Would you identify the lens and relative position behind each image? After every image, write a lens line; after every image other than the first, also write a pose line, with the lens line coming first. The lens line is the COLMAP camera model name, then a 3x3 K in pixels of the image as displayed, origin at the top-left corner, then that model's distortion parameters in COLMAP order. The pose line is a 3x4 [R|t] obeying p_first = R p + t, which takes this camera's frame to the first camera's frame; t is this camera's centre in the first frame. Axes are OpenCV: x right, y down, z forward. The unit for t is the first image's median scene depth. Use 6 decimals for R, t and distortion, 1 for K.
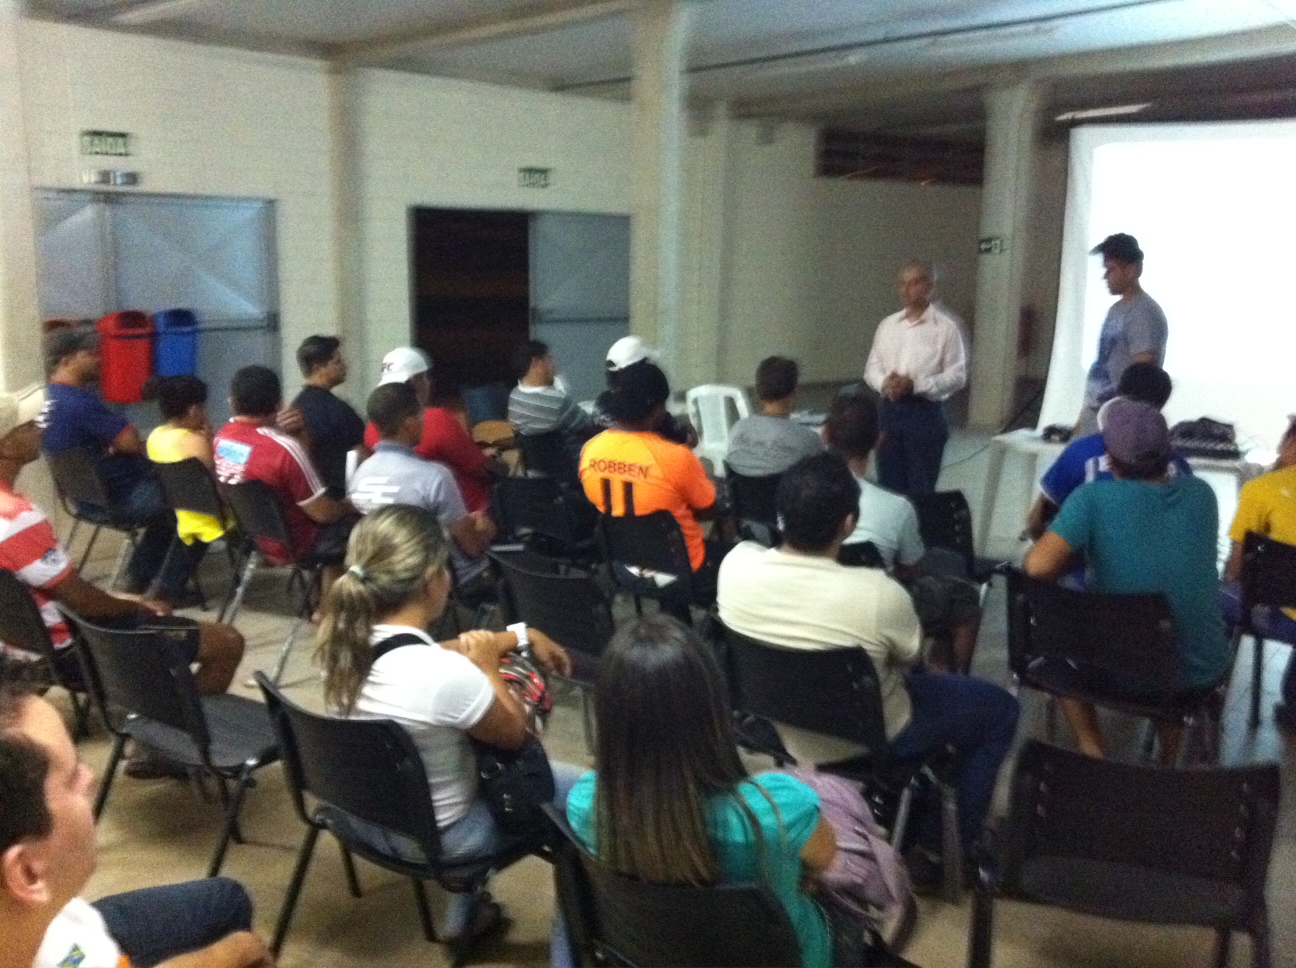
lens RADIAL K [[1215.4, 0, 655.7], [0, 1215.4, 494.3], [0, 0, 1]] dist [0.012270, 0.000000]
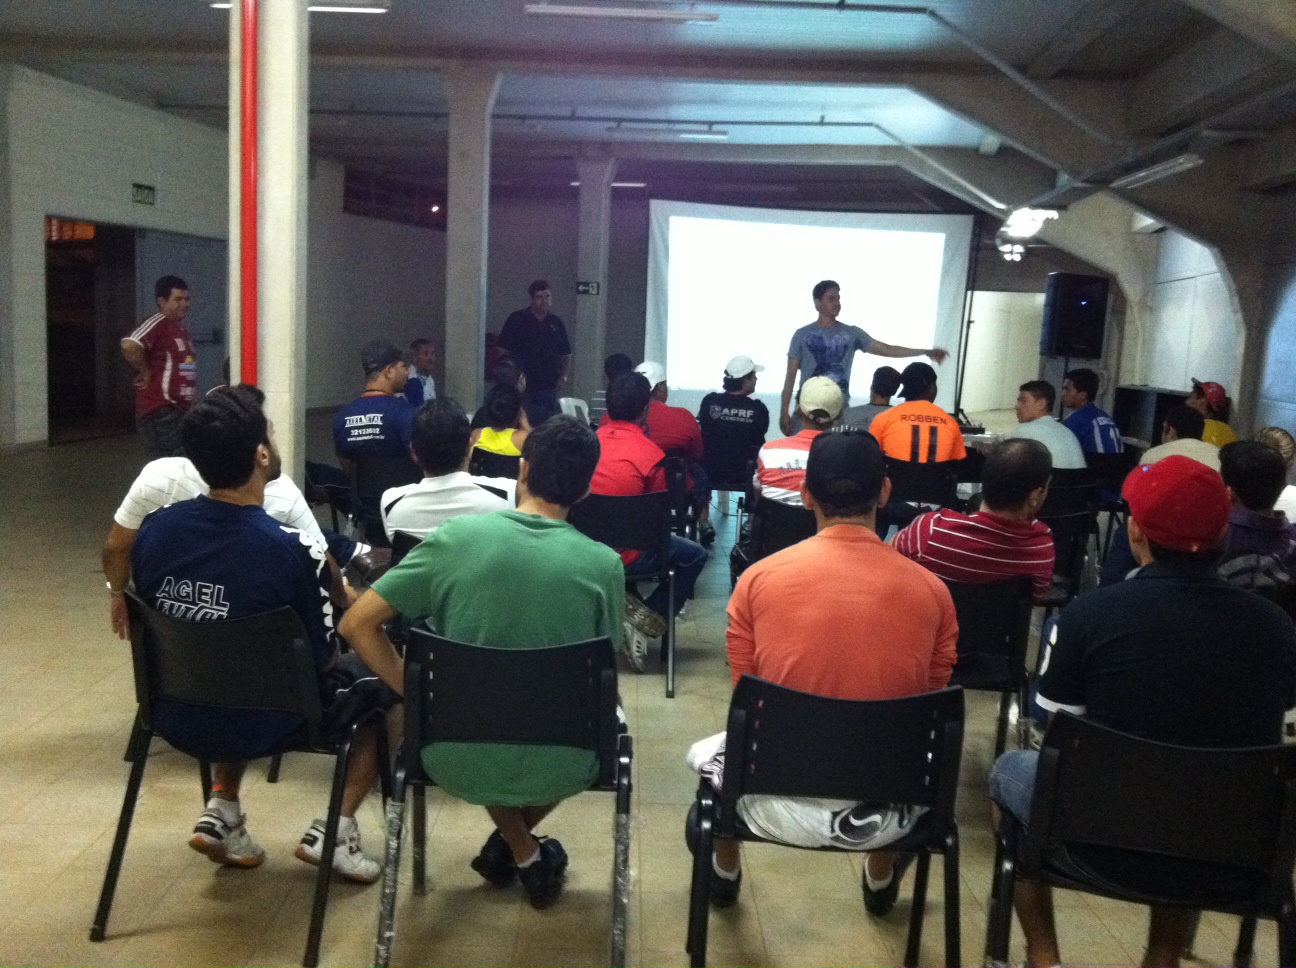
lens RADIAL K [[1215.4, 0, 652.2], [0, 1215.4, 494.5], [0, 0, 1]] dist [0.012270, 0.000000]
pose [[0.780137, -0.061433, 0.622585, -0.860528], [0.079885, 0.996803, -0.001743, 0.021678], [-0.620487, 0.051095, 0.782550, 0.018549]]
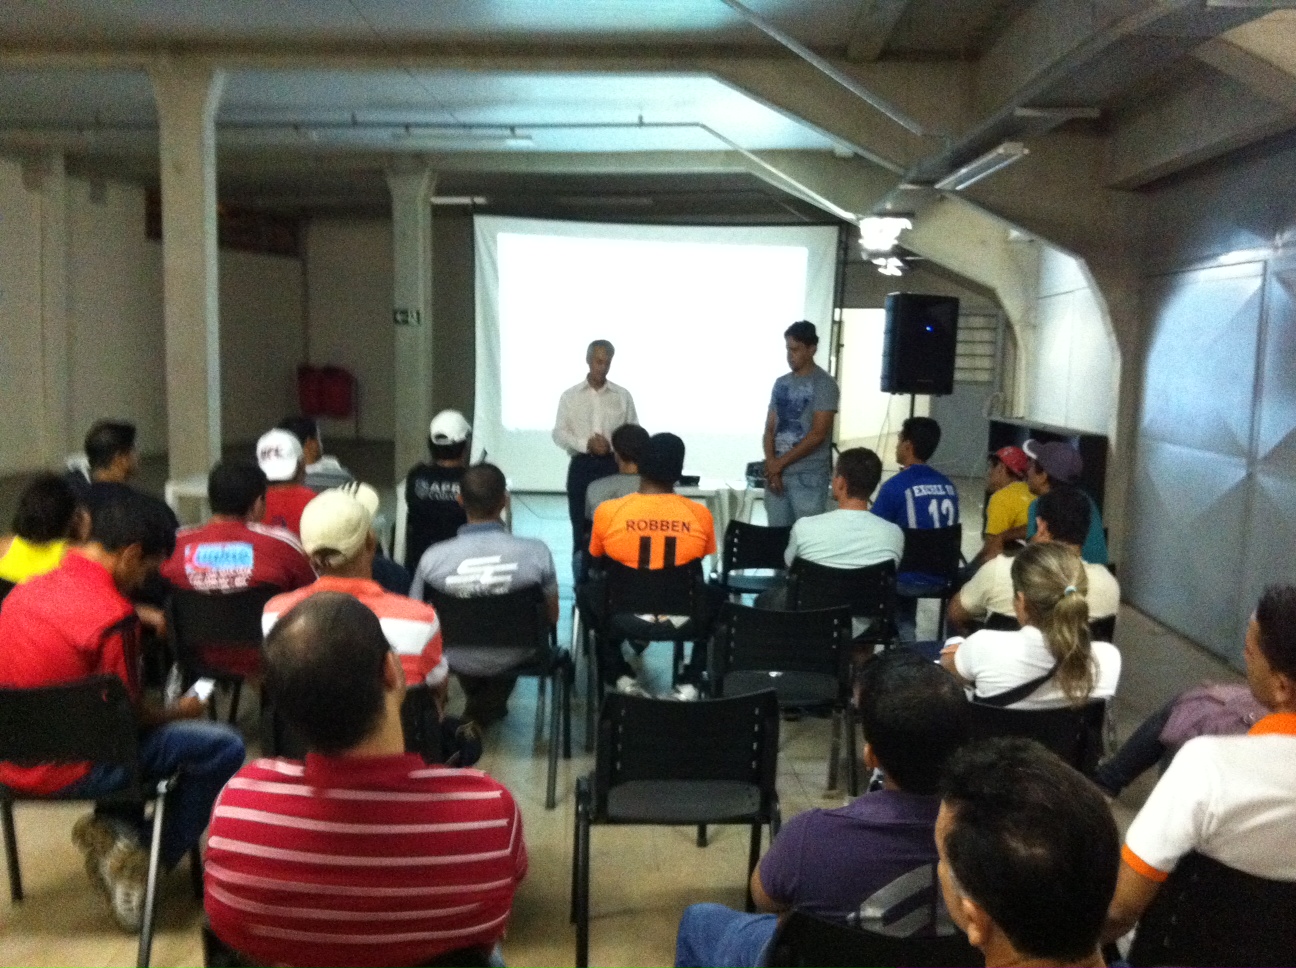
lens RADIAL K [[1215.4, 0, 635.7], [0, 1215.4, 479.9], [0, 0, 1]] dist [0.012270, 0.000000]
pose [[0.765383, -0.070292, 0.639725, -0.521765], [0.108757, 0.993848, -0.020918, -0.029228], [-0.634319, 0.085585, 0.768319, 0.099092]]
